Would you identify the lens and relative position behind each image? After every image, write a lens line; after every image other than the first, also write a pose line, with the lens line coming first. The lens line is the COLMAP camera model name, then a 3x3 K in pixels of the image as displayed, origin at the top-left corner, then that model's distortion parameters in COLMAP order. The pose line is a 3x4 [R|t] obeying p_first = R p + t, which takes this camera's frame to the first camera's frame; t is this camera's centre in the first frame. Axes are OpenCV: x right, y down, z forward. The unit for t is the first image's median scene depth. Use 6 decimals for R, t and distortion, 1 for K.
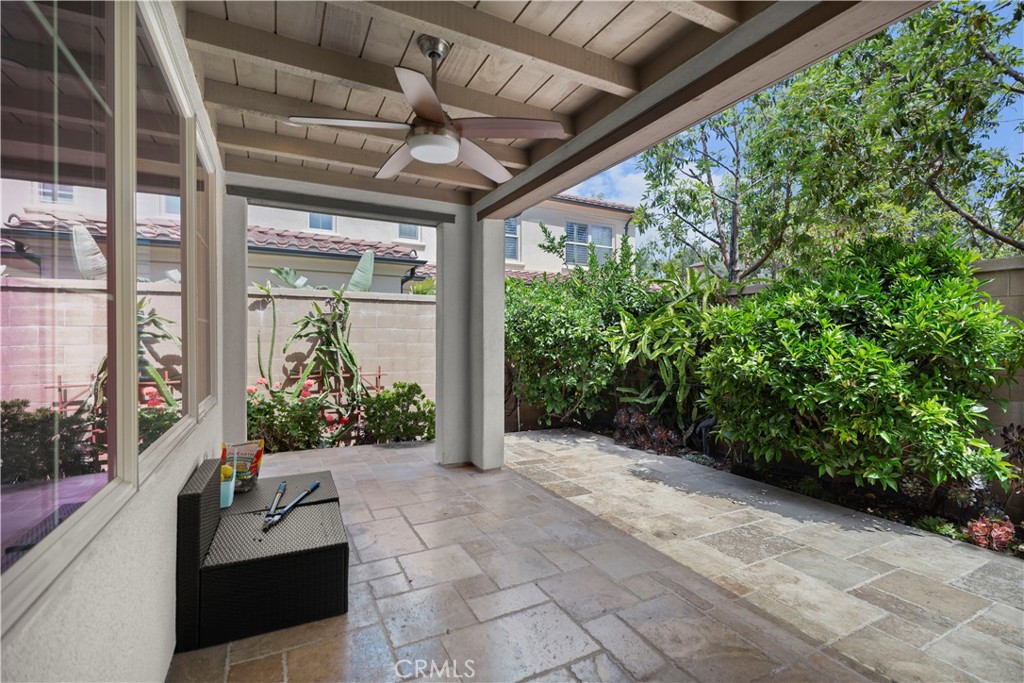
lens RADIAL K [[455.6, 0, 512.0], [0, 455.6, 341.5], [0, 0, 1]] dist [0.006635, -0.001040]
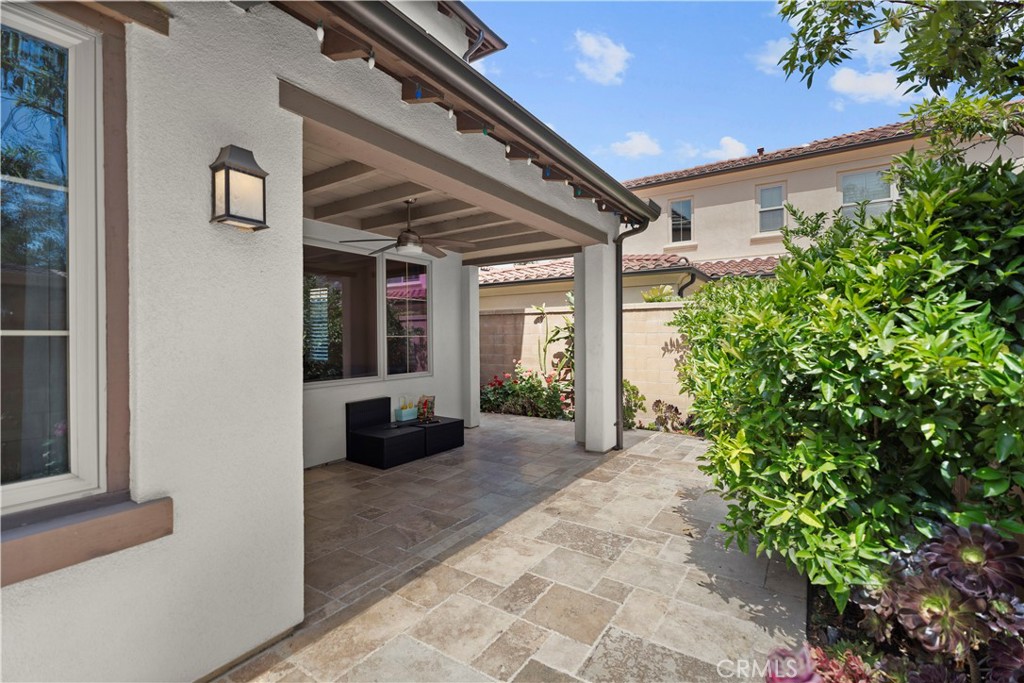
lens RADIAL K [[455.6, 0, 512.0], [0, 455.6, 341.5], [0, 0, 1]] dist [0.006635, -0.001040]
pose [[0.487570, 0.002318, -0.873081, 1.206988], [0.003252, 0.999985, 0.004471, -0.023881], [0.873078, -0.005019, 0.487555, 0.295140]]
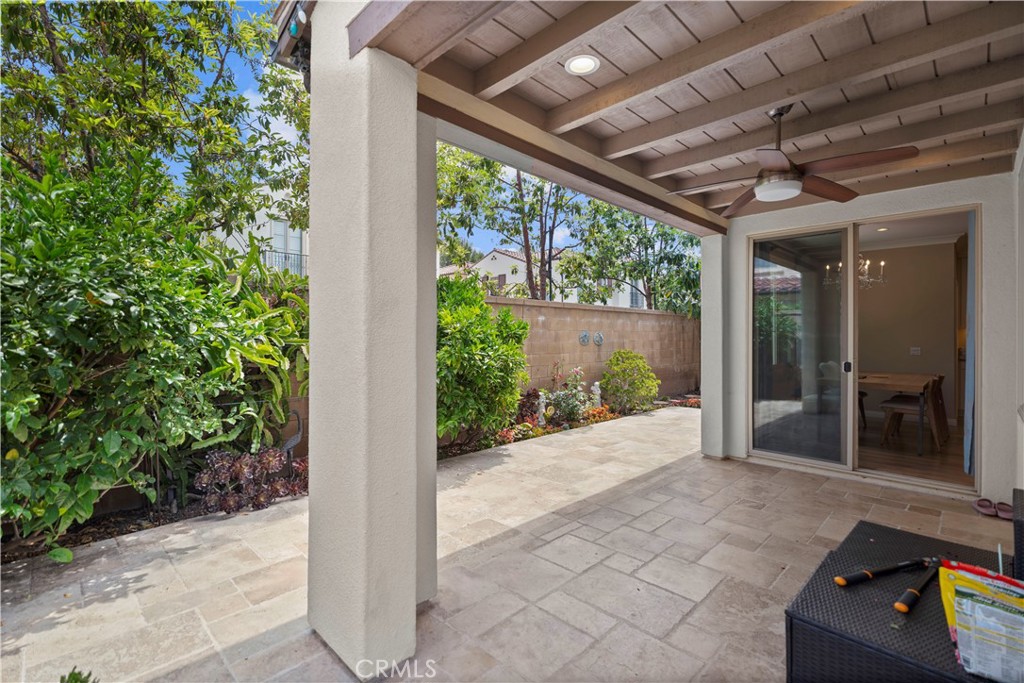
lens RADIAL K [[455.6, 0, 512.0], [0, 455.6, 341.5], [0, 0, 1]] dist [0.006635, -0.001040]
pose [[-0.299371, -0.016630, 0.953992, -0.773551], [-0.000827, 0.999852, 0.017170, -0.027351], [-0.954137, 0.004351, -0.299340, 1.411461]]
